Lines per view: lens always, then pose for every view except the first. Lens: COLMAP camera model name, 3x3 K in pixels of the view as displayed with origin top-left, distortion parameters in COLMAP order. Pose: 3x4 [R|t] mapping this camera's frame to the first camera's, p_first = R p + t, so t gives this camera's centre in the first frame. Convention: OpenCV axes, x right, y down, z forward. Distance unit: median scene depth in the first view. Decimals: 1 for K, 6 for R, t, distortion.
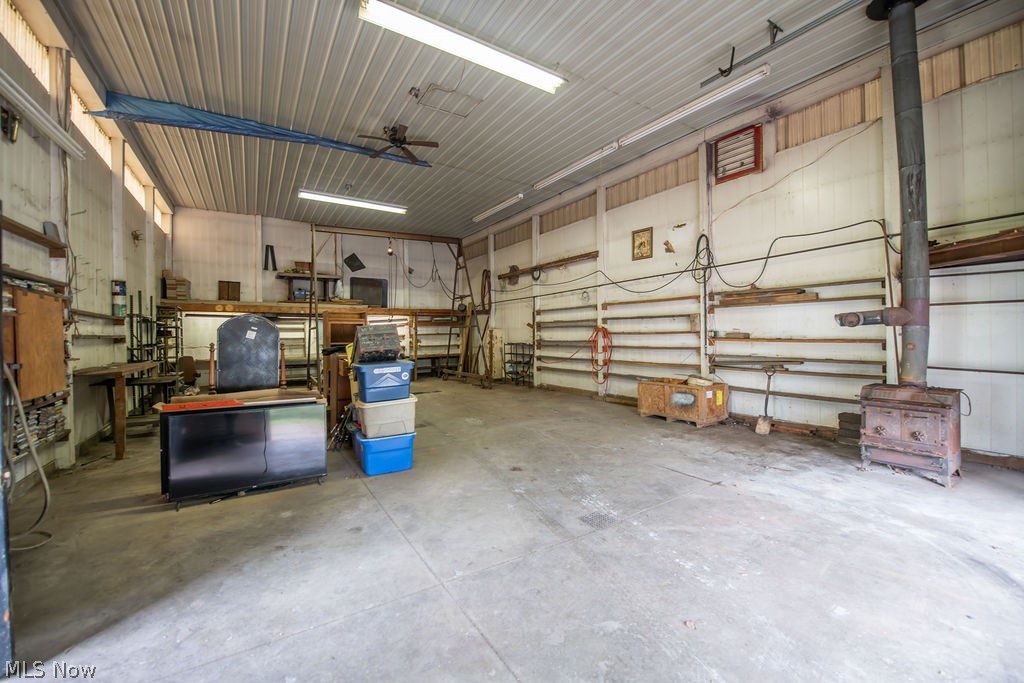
lens RADIAL K [[406.2, 0, 514.2], [0, 406.2, 336.5], [0, 0, 1]] dist [-0.016472, -0.001801]
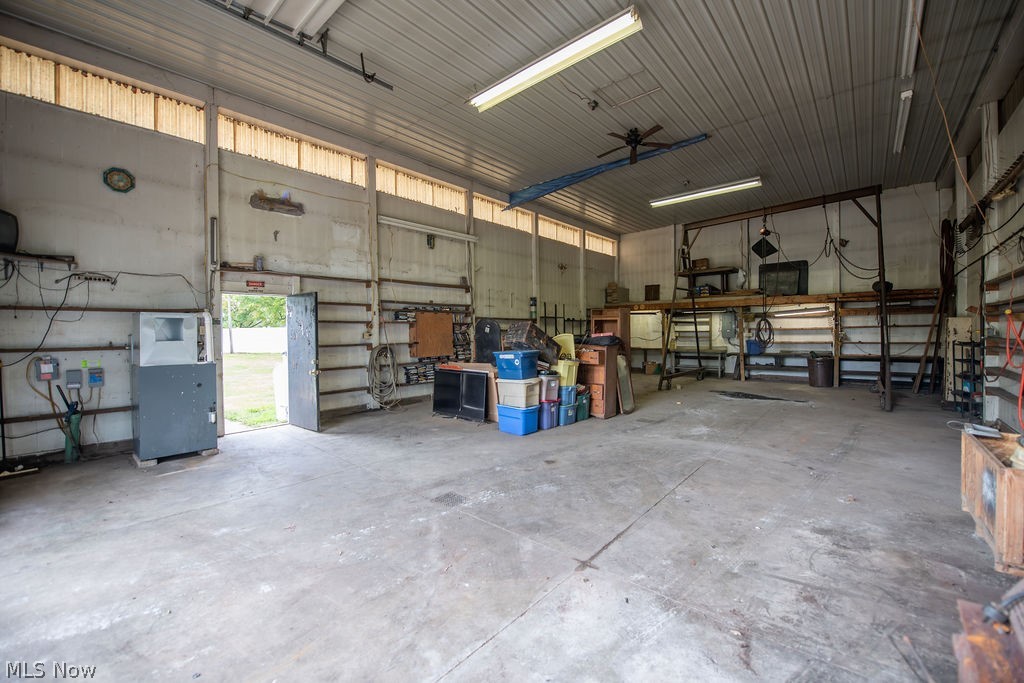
lens RADIAL K [[406.2, 0, 513.8], [0, 406.2, 338.3], [0, 0, 1]] dist [-0.016472, -0.001801]
pose [[0.272466, 0.021401, -0.961927, 0.984003], [0.002859, 0.999730, 0.023052, -0.008426], [0.962161, -0.009031, 0.272331, 0.654419]]
